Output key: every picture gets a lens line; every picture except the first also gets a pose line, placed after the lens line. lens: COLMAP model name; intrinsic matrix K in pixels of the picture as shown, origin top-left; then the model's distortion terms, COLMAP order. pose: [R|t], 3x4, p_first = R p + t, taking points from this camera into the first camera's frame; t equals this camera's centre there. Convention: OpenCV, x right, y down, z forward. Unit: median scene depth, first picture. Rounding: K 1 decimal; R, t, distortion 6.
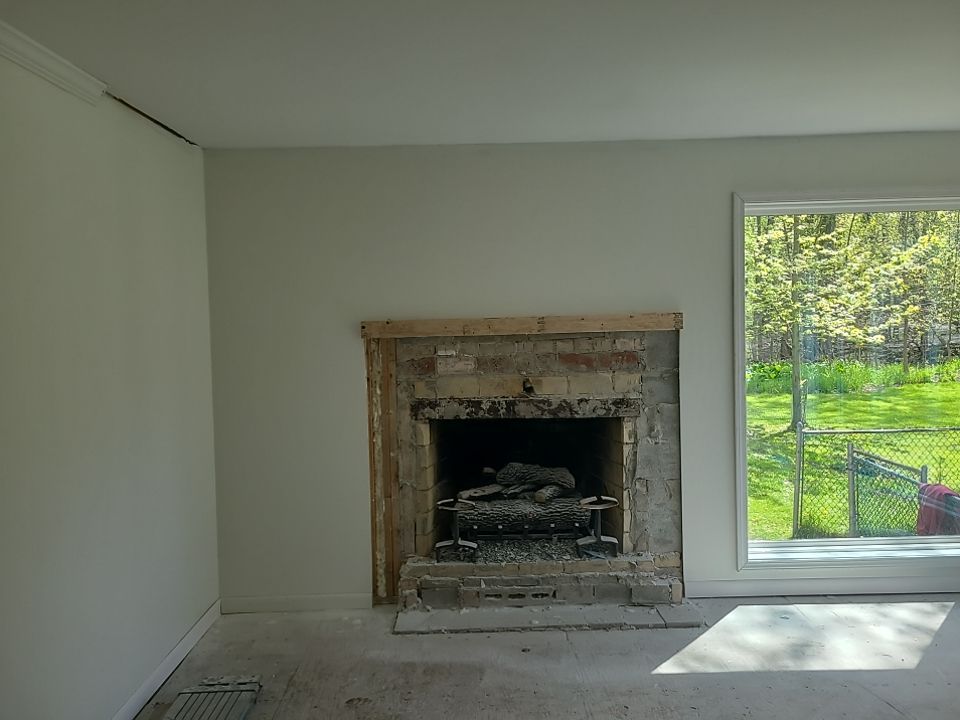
lens RADIAL K [[721.9, 0, 490.1], [0, 721.9, 343.5], [0, 0, 1]] dist [0.044532, -0.012885]
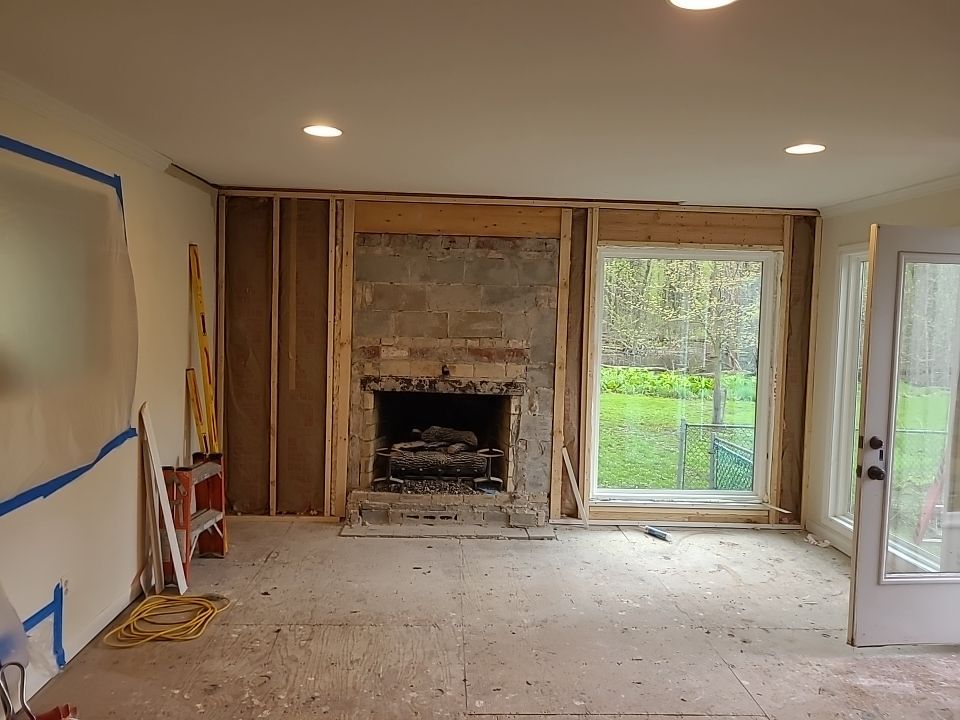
lens RADIAL K [[738.5, 0, 473.2], [0, 738.5, 348.4], [0, 0, 1]] dist [0.087559, -0.073113]
pose [[0.998511, 0.049306, 0.023337, 0.070717], [-0.049420, 0.998769, 0.004340, 0.007806], [-0.023095, -0.005487, 0.999718, -0.438048]]
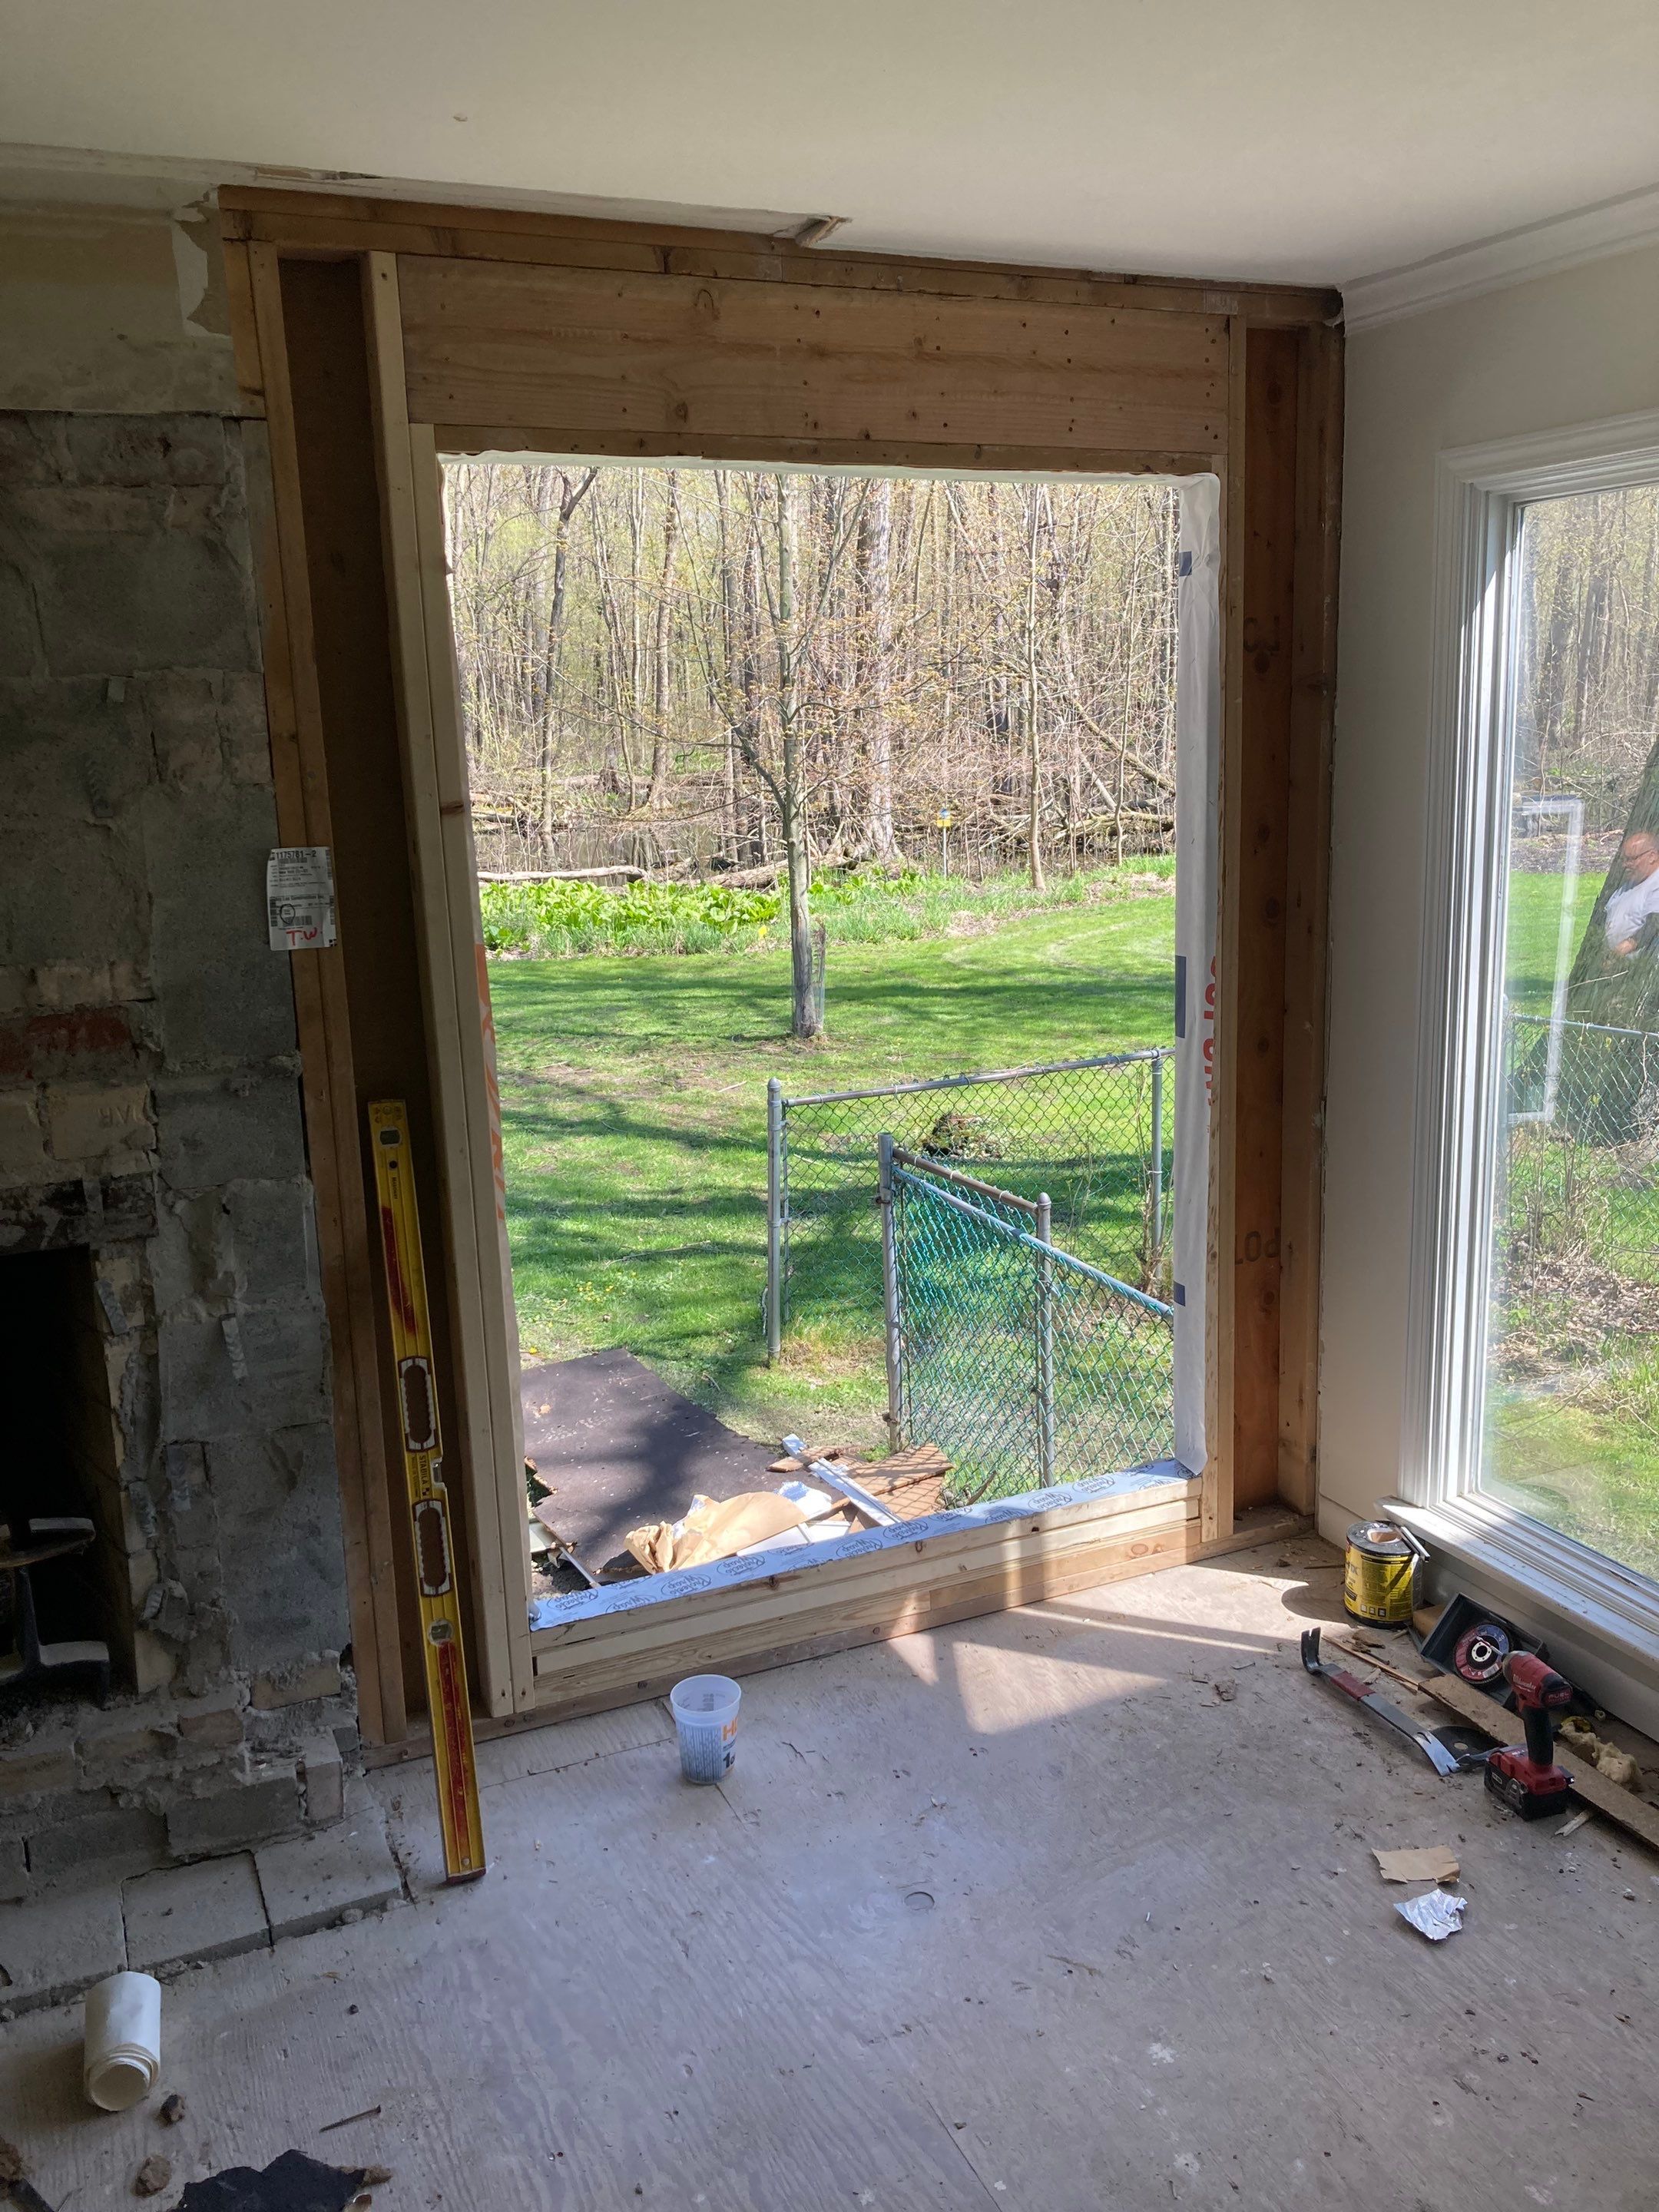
lens RADIAL K [[1847.6, 0, 841.6], [0, 1847.6, 1095.4], [0, 0, 1]] dist [0.007889, 0.000375]
pose [[0.917054, -0.089039, 0.388695, 0.176120], [0.027783, 0.986651, 0.160464, -0.061278], [-0.397794, -0.136355, 0.907286, 0.245201]]
